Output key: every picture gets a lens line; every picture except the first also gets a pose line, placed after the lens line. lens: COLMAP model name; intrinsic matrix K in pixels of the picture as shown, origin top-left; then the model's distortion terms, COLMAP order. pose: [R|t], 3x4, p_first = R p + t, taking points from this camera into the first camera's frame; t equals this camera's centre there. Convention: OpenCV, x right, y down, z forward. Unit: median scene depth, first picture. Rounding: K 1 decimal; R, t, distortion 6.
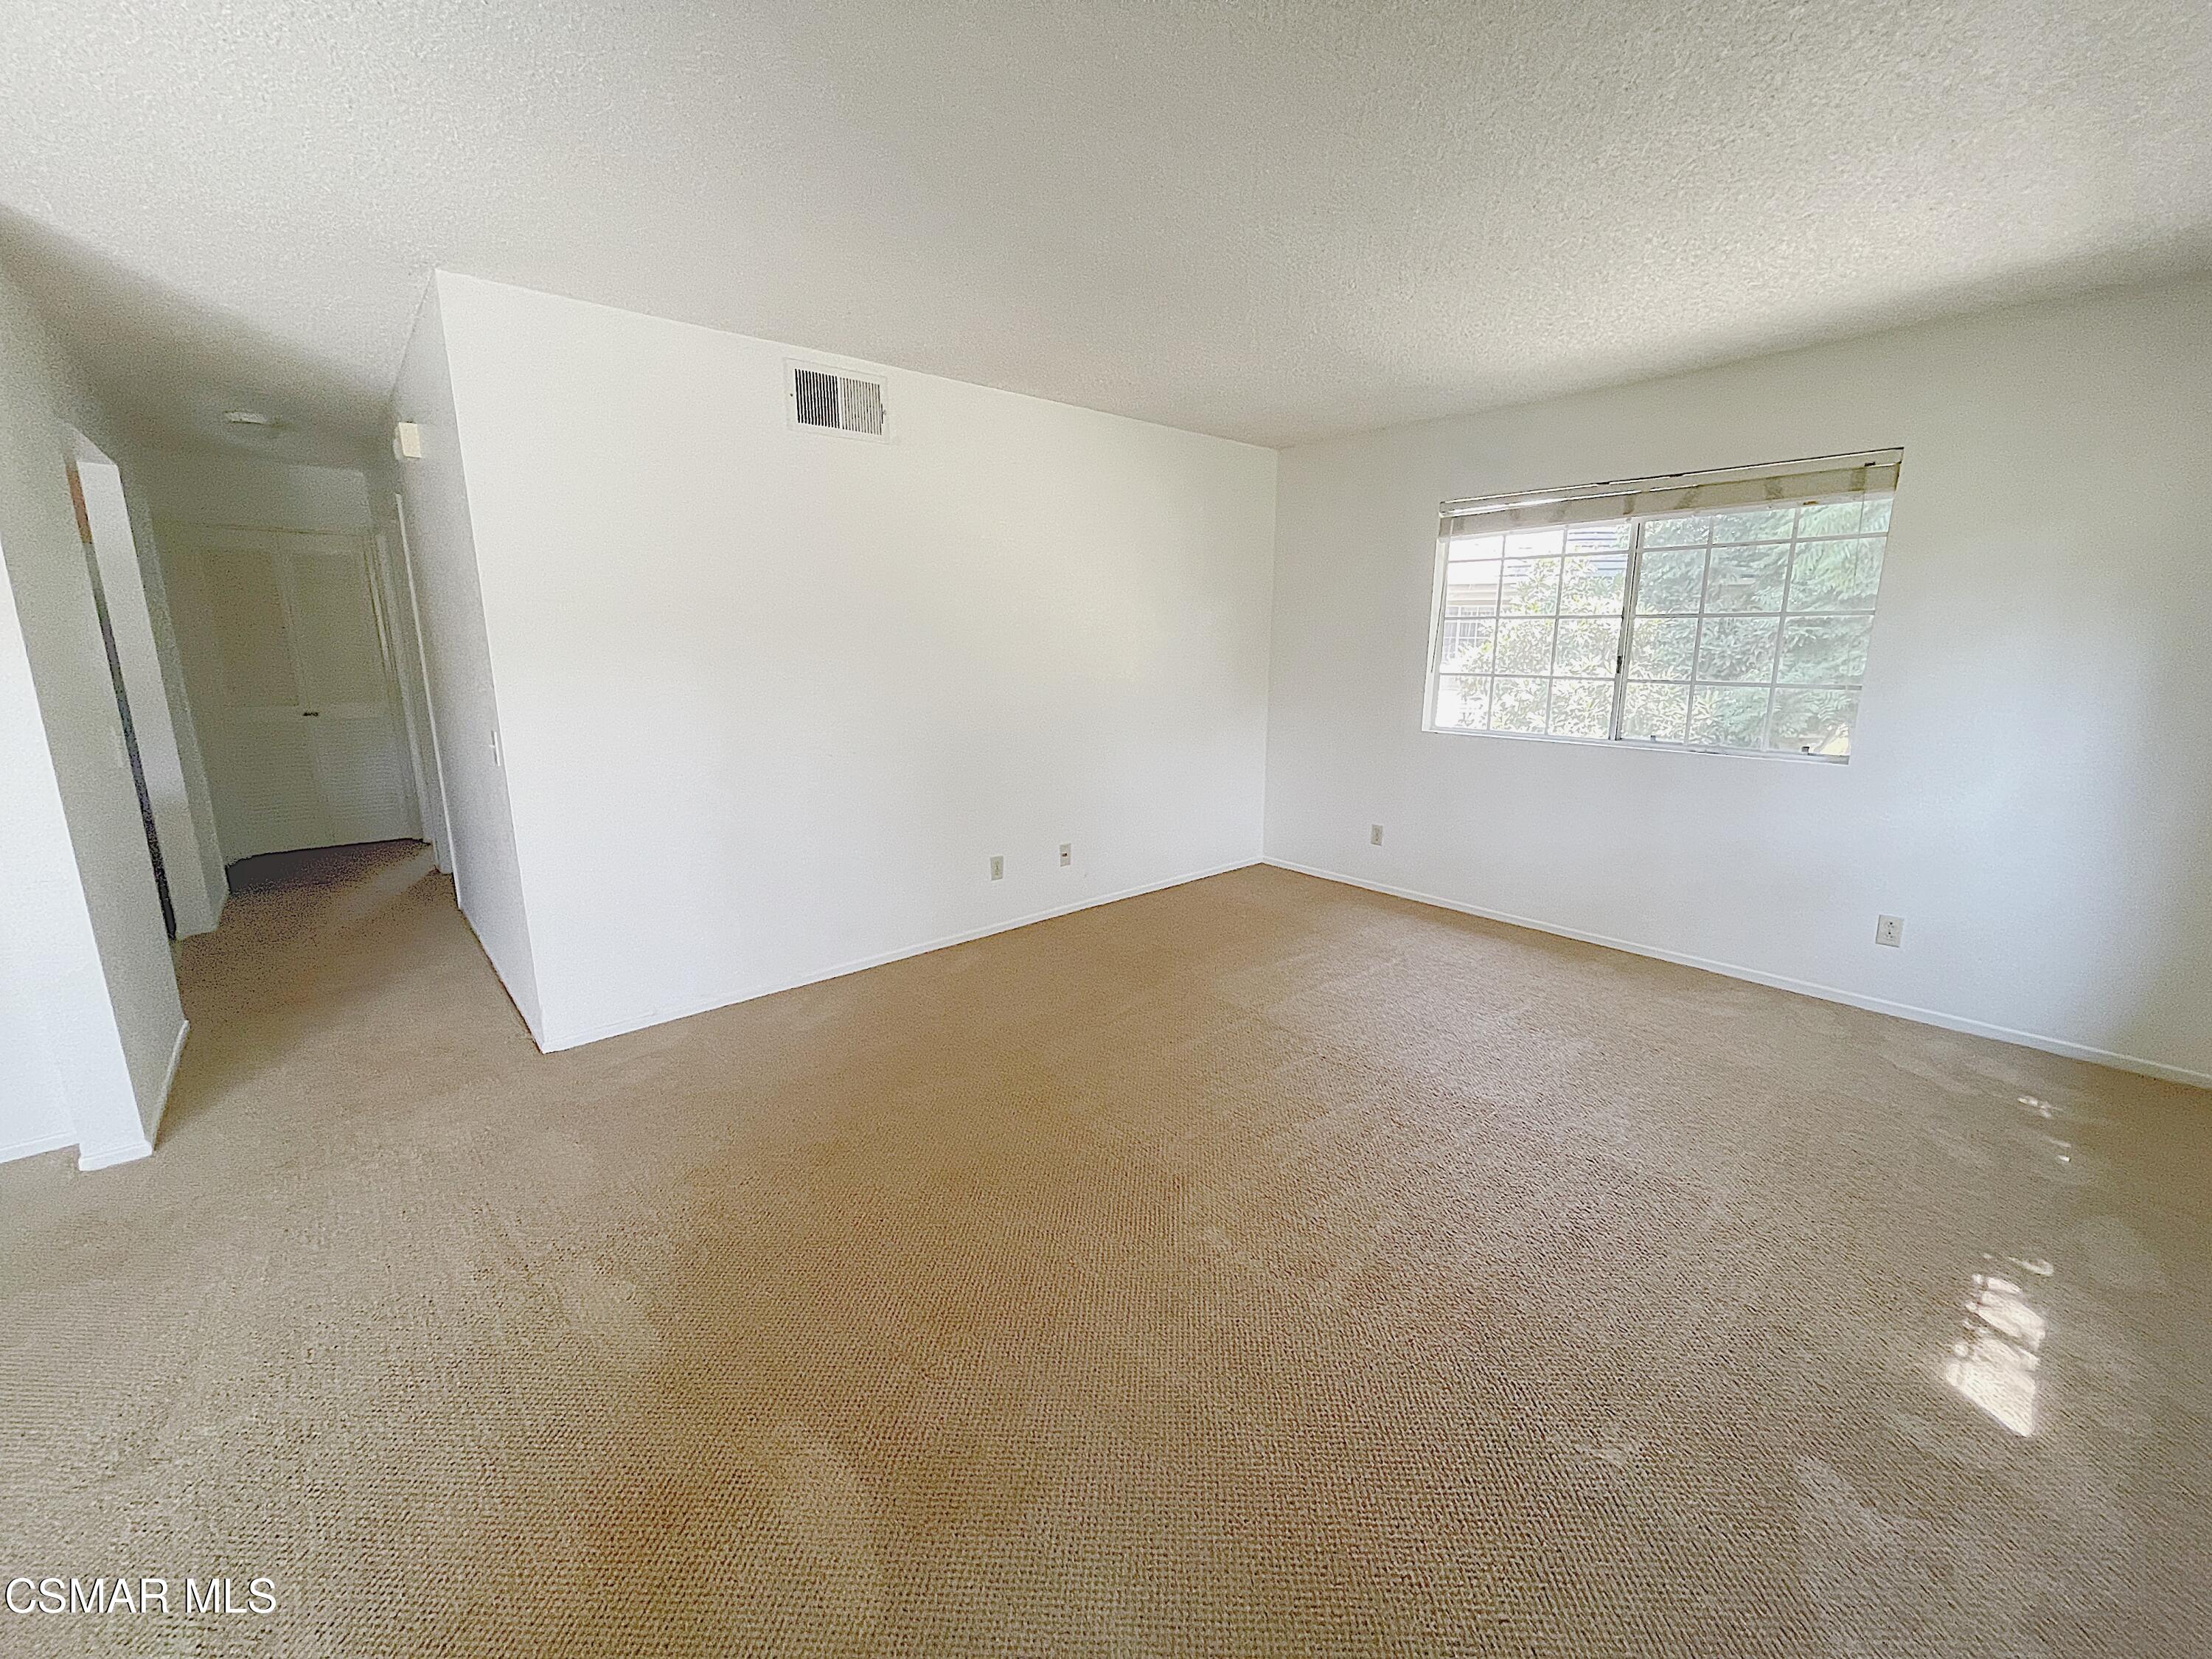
lens RADIAL K [[892.3, 0, 1105.7], [0, 892.3, 815.9], [0, 0, 1]] dist [-0.005484, 0.001654]
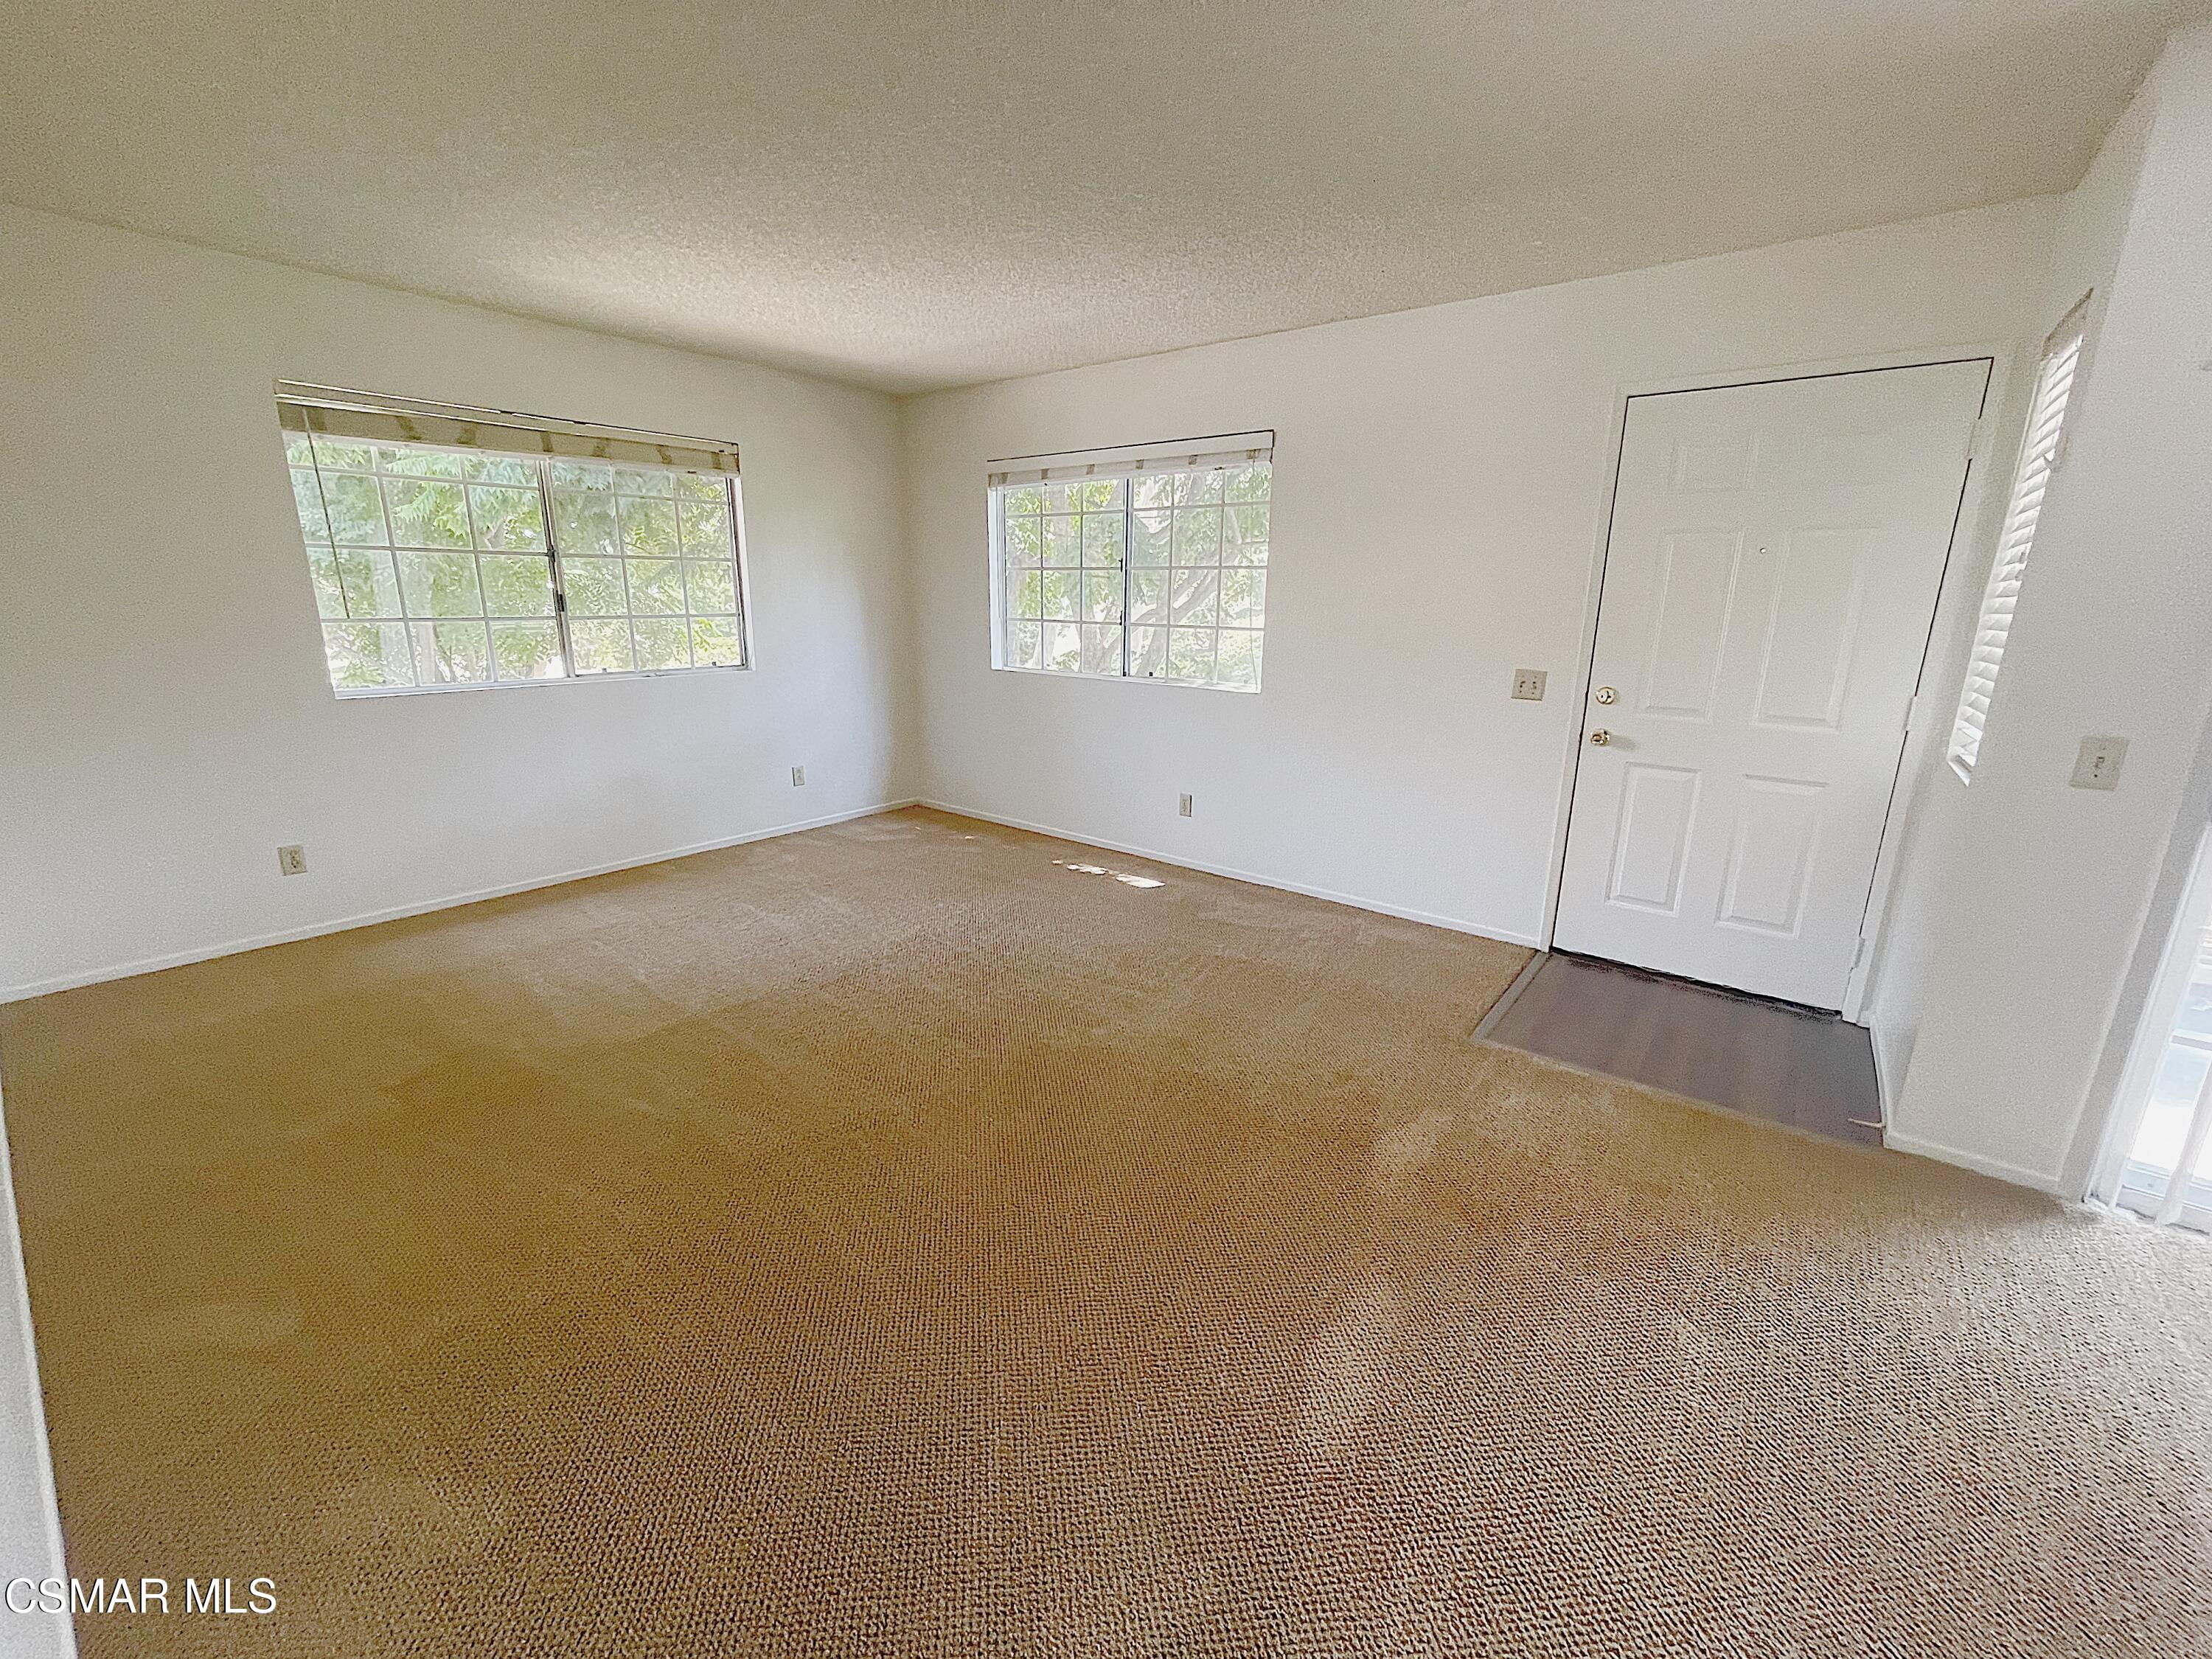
lens RADIAL K [[892.3, 0, 1114.3], [0, 892.3, 822.5], [0, 0, 1]] dist [-0.005484, 0.001654]
pose [[-0.187559, -0.251386, 0.949540, -0.601177], [0.179849, 0.941564, 0.284800, -0.114775], [-0.965648, 0.224191, -0.131387, 0.605745]]
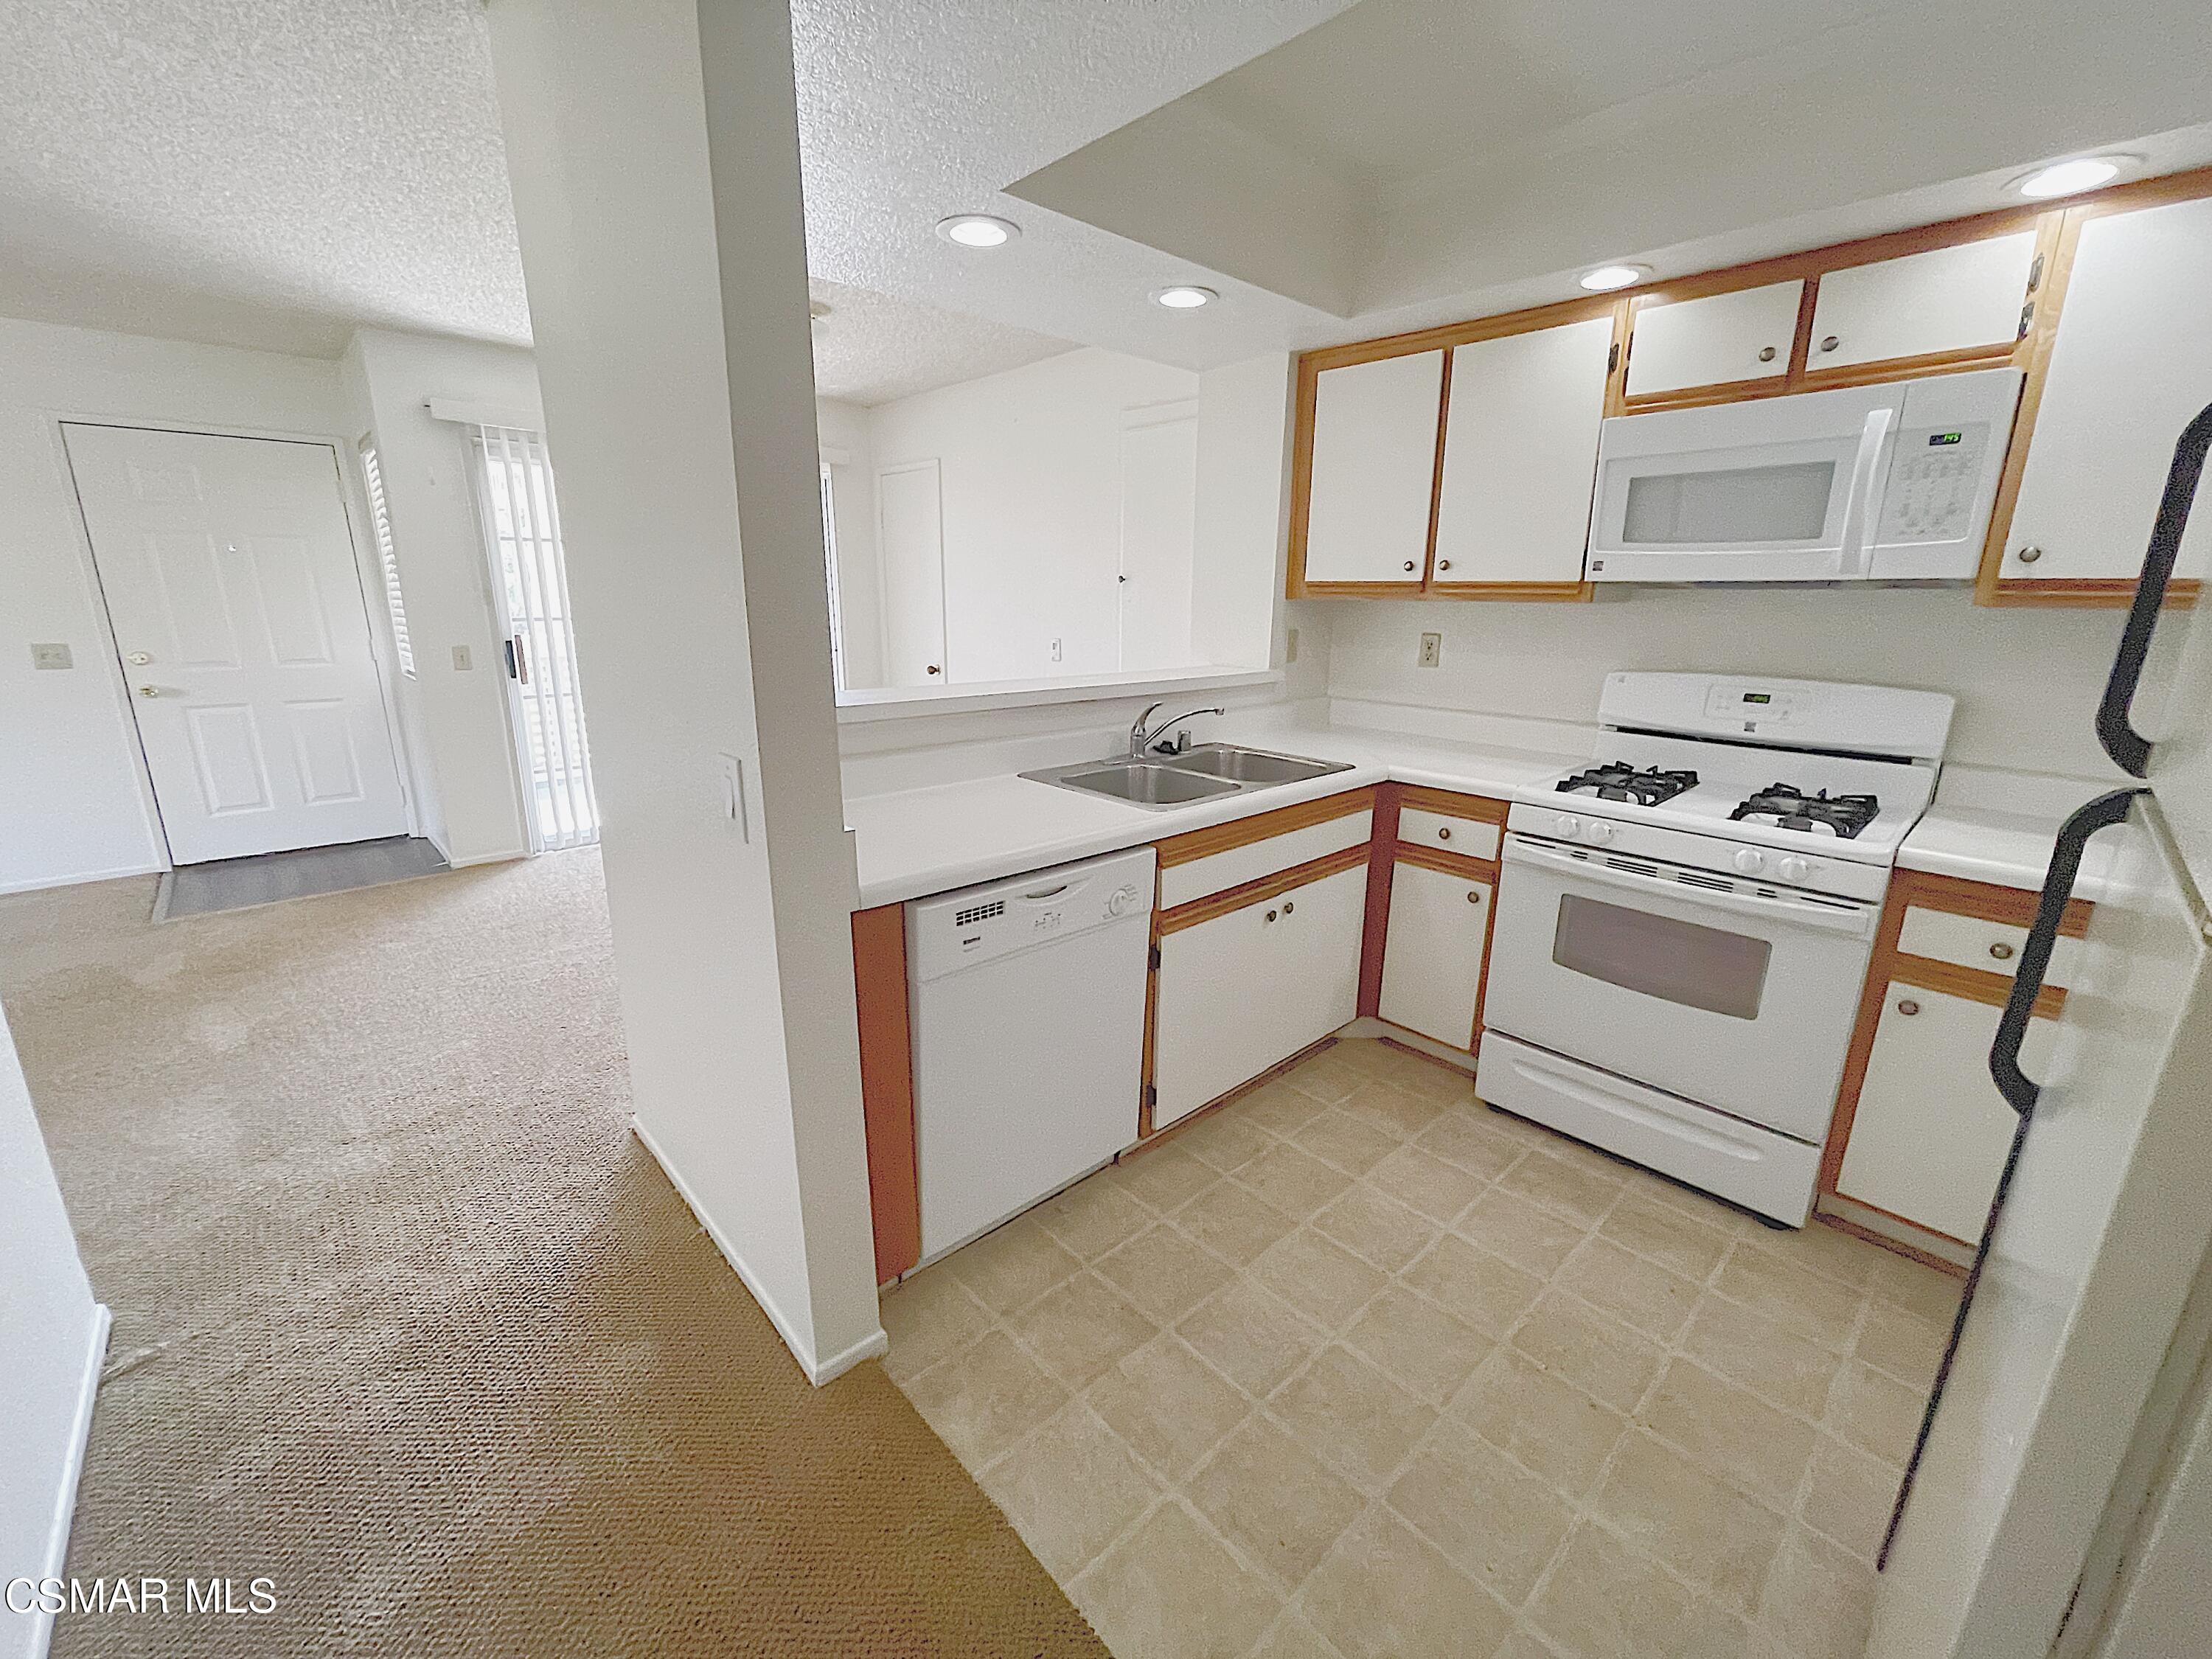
lens RADIAL K [[892.3, 0, 1108.5], [0, 892.3, 824.1], [0, 0, 1]] dist [-0.005484, 0.001654]
pose [[-0.999293, -0.005643, -0.037167, -1.029499], [-0.021219, 0.900785, 0.433746, -0.223548], [0.031032, 0.434228, -0.900268, 1.165211]]
